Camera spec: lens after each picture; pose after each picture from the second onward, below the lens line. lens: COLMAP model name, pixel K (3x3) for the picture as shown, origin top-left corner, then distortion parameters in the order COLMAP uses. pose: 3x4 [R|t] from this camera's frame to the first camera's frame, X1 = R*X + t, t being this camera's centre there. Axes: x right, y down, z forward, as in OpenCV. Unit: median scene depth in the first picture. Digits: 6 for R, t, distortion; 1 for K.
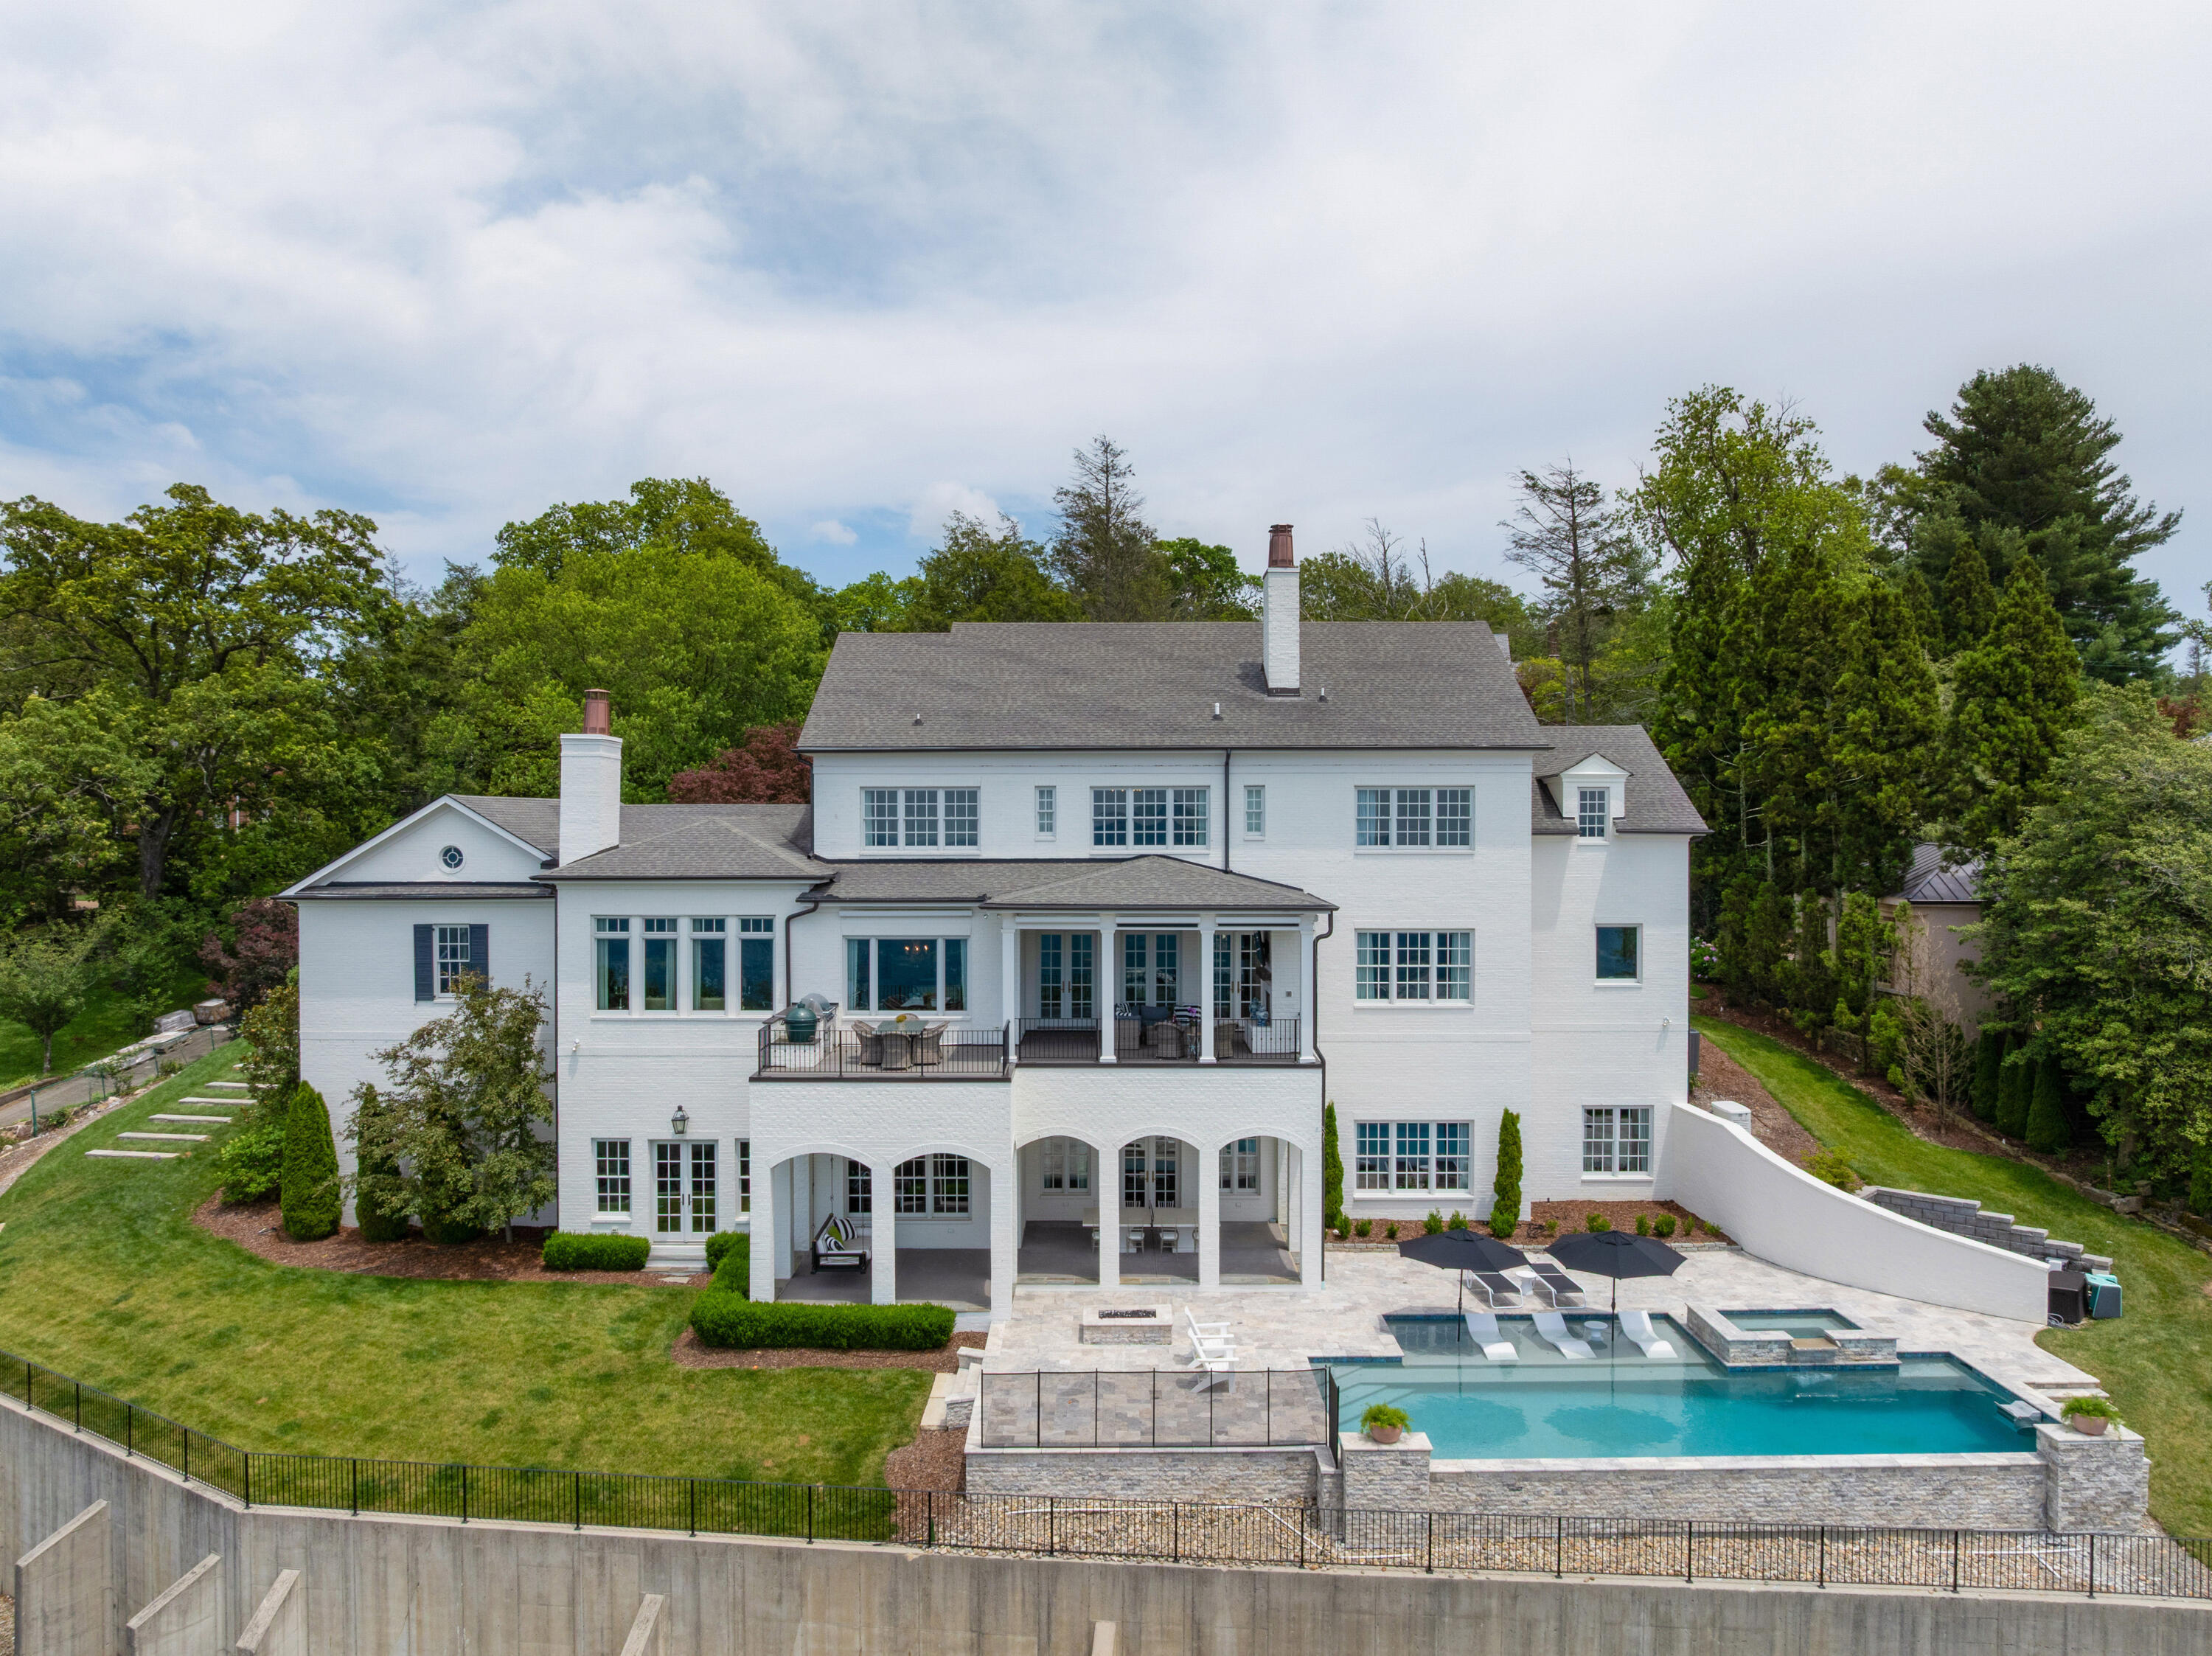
lens RADIAL K [[1577.9, 0, 1106.0], [0, 1577.9, 828.0], [0, 0, 1]] dist [-0.036462, -0.000294]
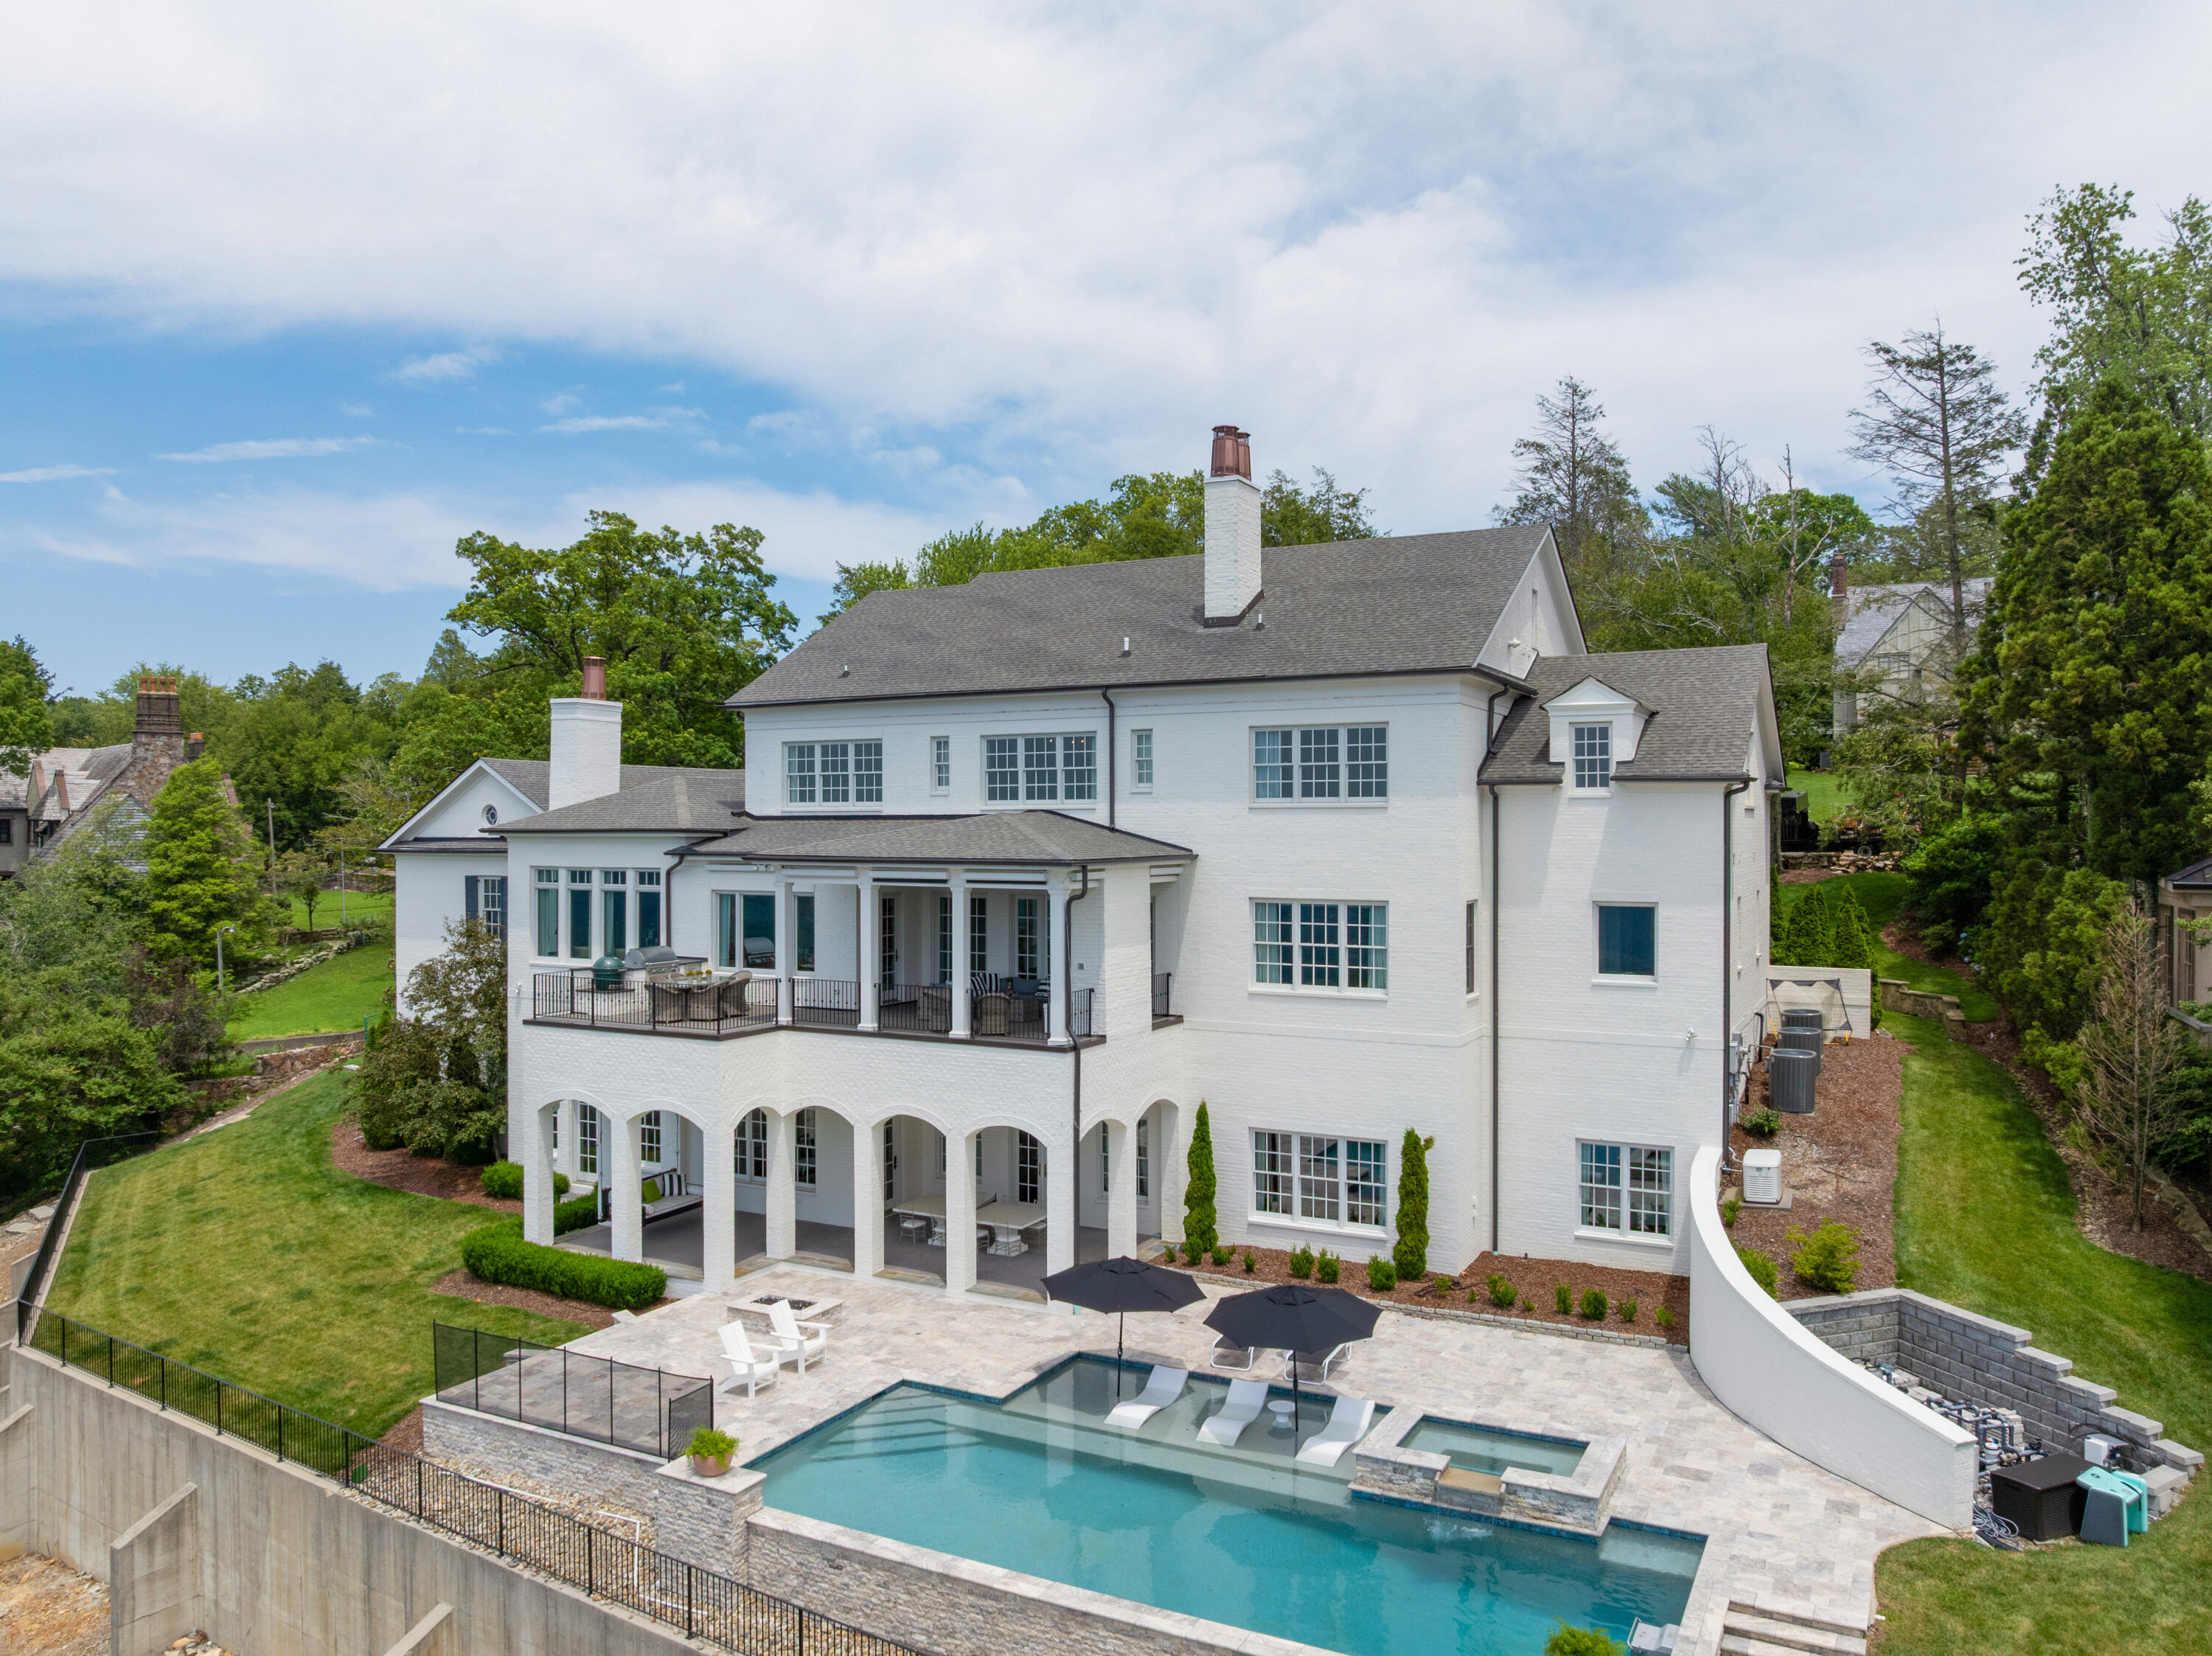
lens RADIAL K [[1577.9, 0, 1106.0], [0, 1577.9, 828.0], [0, 0, 1]] dist [-0.036462, -0.000294]
pose [[0.884976, 0.001236, -0.465634, 0.503622], [-0.003341, 0.999988, -0.003696, 0.031936], [0.465624, 0.004827, 0.884970, 0.237406]]
